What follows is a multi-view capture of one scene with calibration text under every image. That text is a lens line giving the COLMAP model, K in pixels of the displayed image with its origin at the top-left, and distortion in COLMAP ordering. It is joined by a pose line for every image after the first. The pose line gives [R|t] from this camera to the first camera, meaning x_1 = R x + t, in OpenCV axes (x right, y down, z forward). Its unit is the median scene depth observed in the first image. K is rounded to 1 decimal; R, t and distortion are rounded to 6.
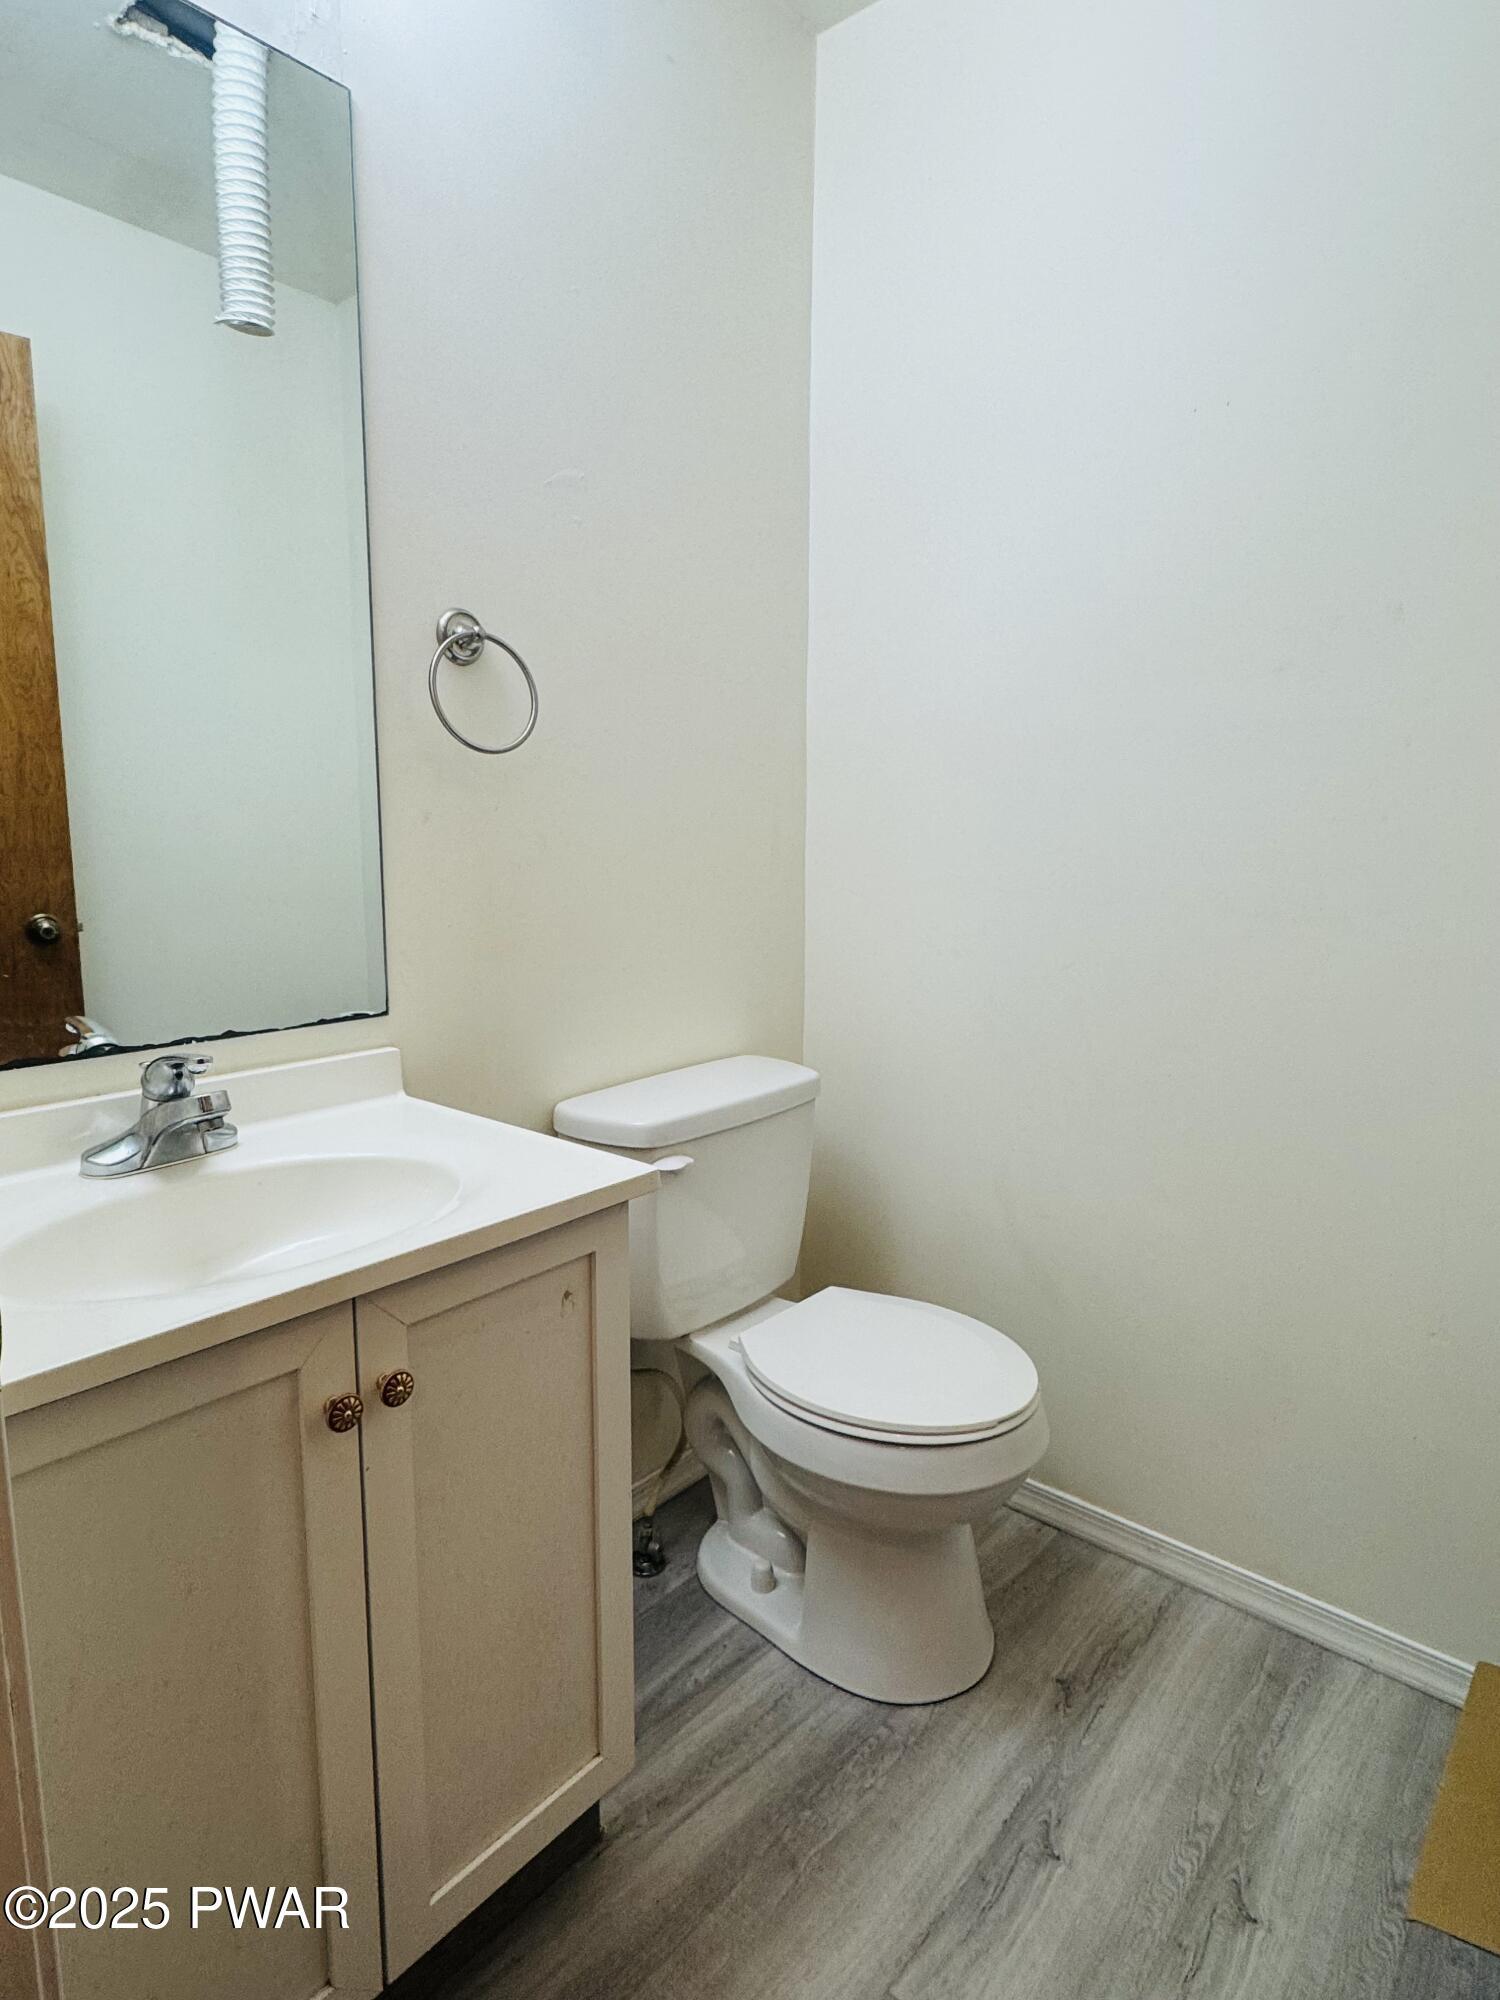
lens RADIAL K [[1106.4, 0, 748.8], [0, 1106.4, 996.1], [0, 0, 1]] dist [-0.000042, -0.001438]
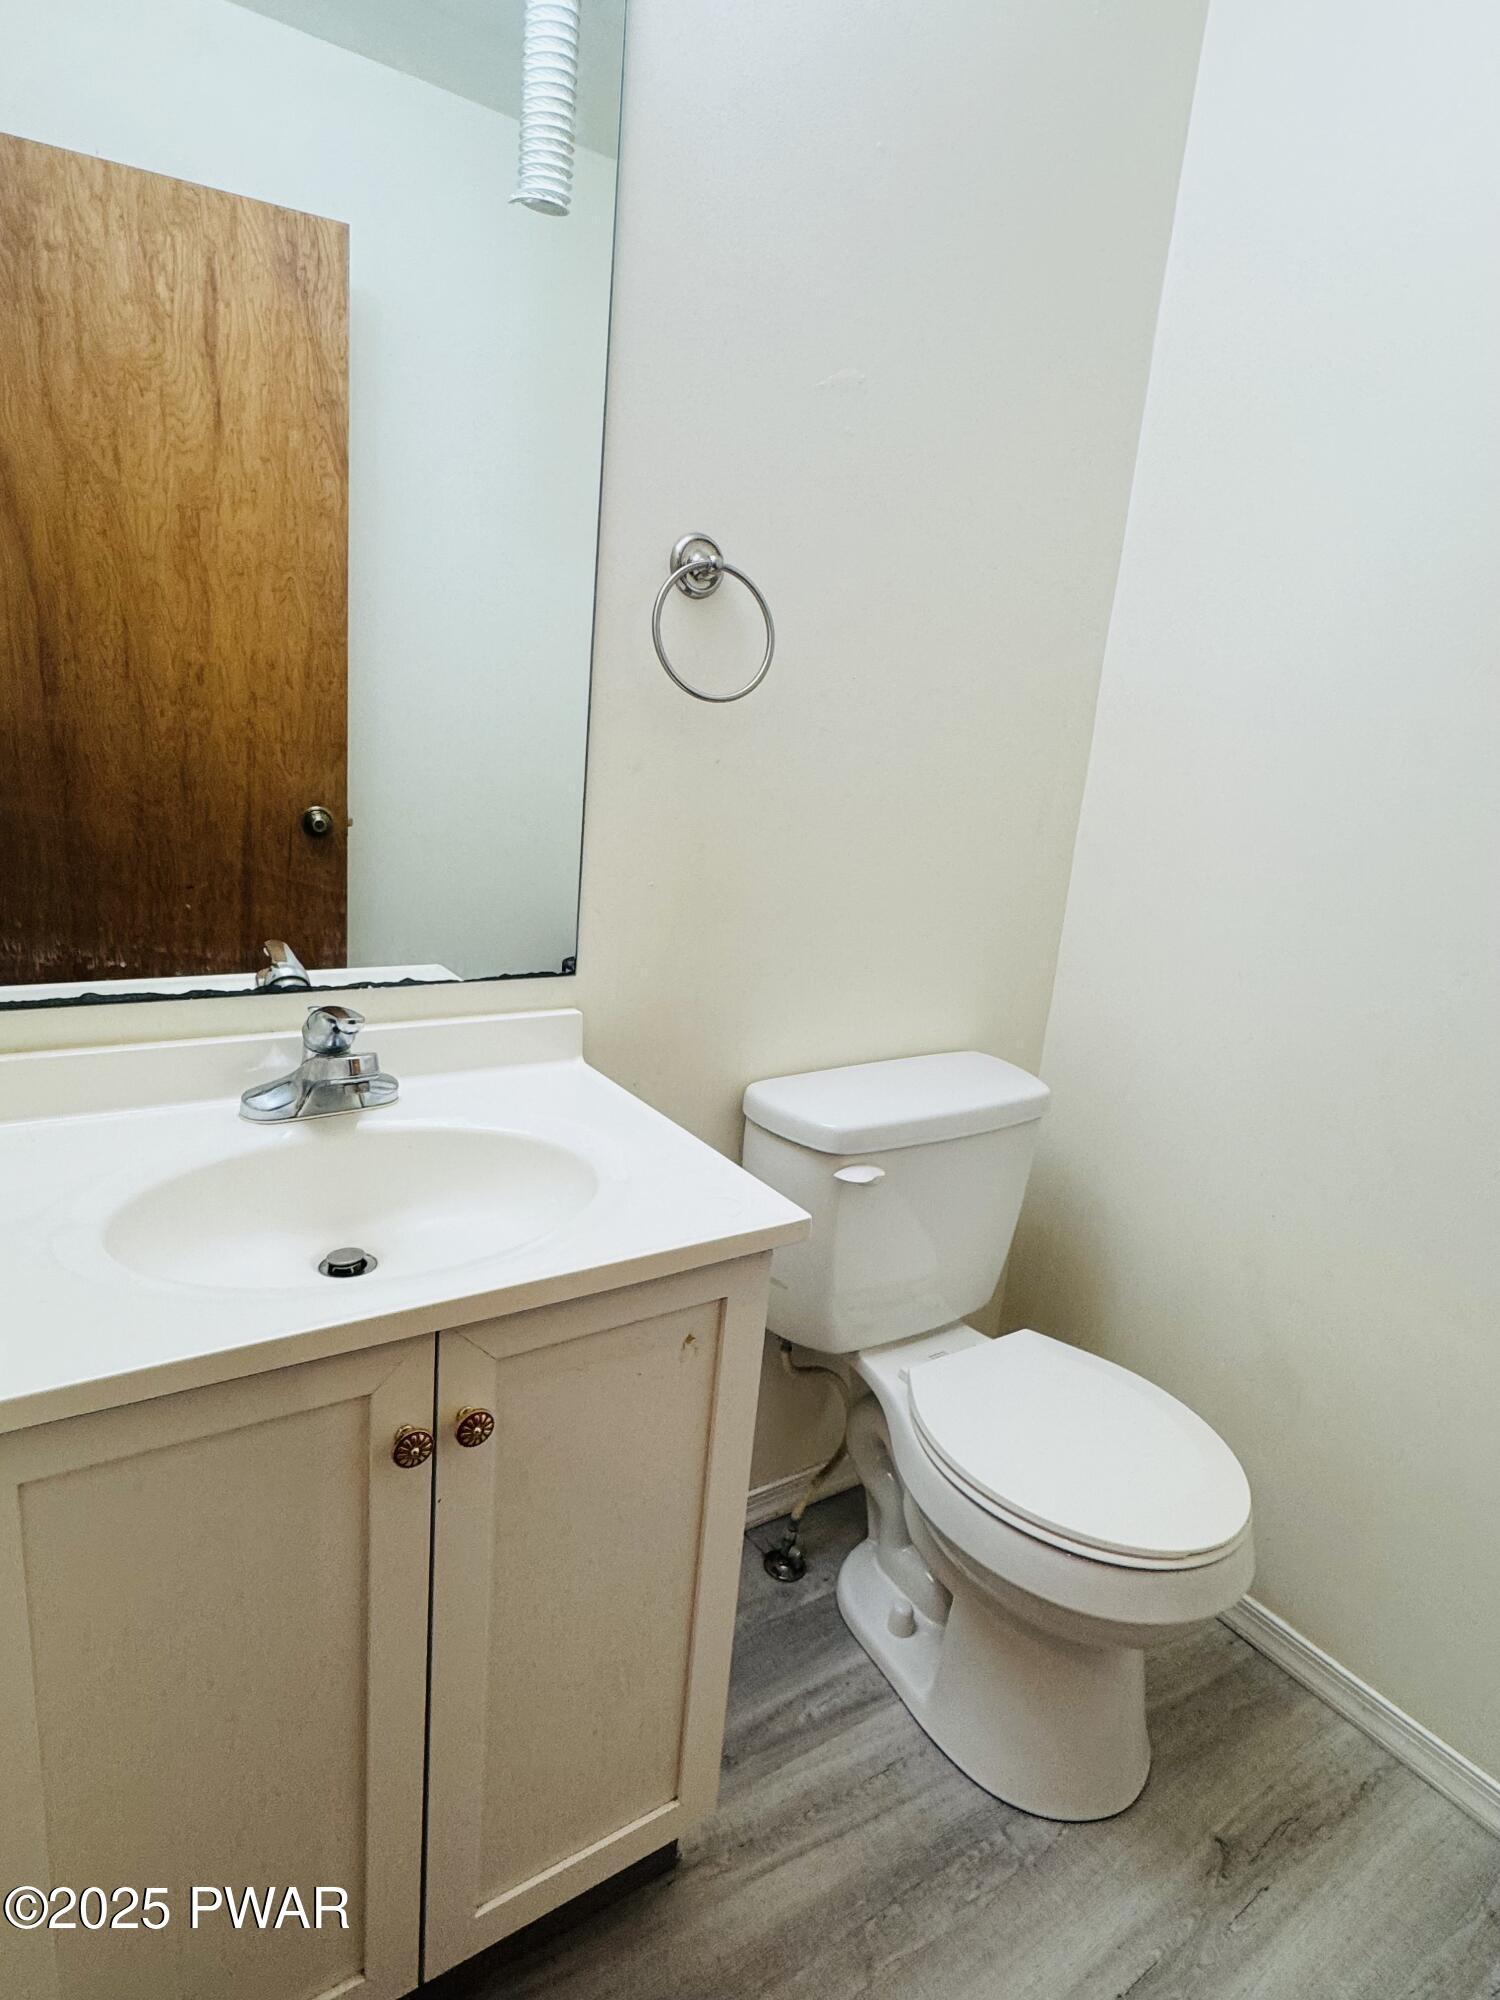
lens RADIAL K [[1106.4, 0, 749.3], [0, 1106.4, 1001.2], [0, 0, 1]] dist [-0.000042, -0.001438]
pose [[0.960419, 0.144436, -0.238186, 0.040859], [-0.124149, 0.987396, 0.098161, -0.068650], [0.249362, -0.064705, 0.966246, 0.121593]]
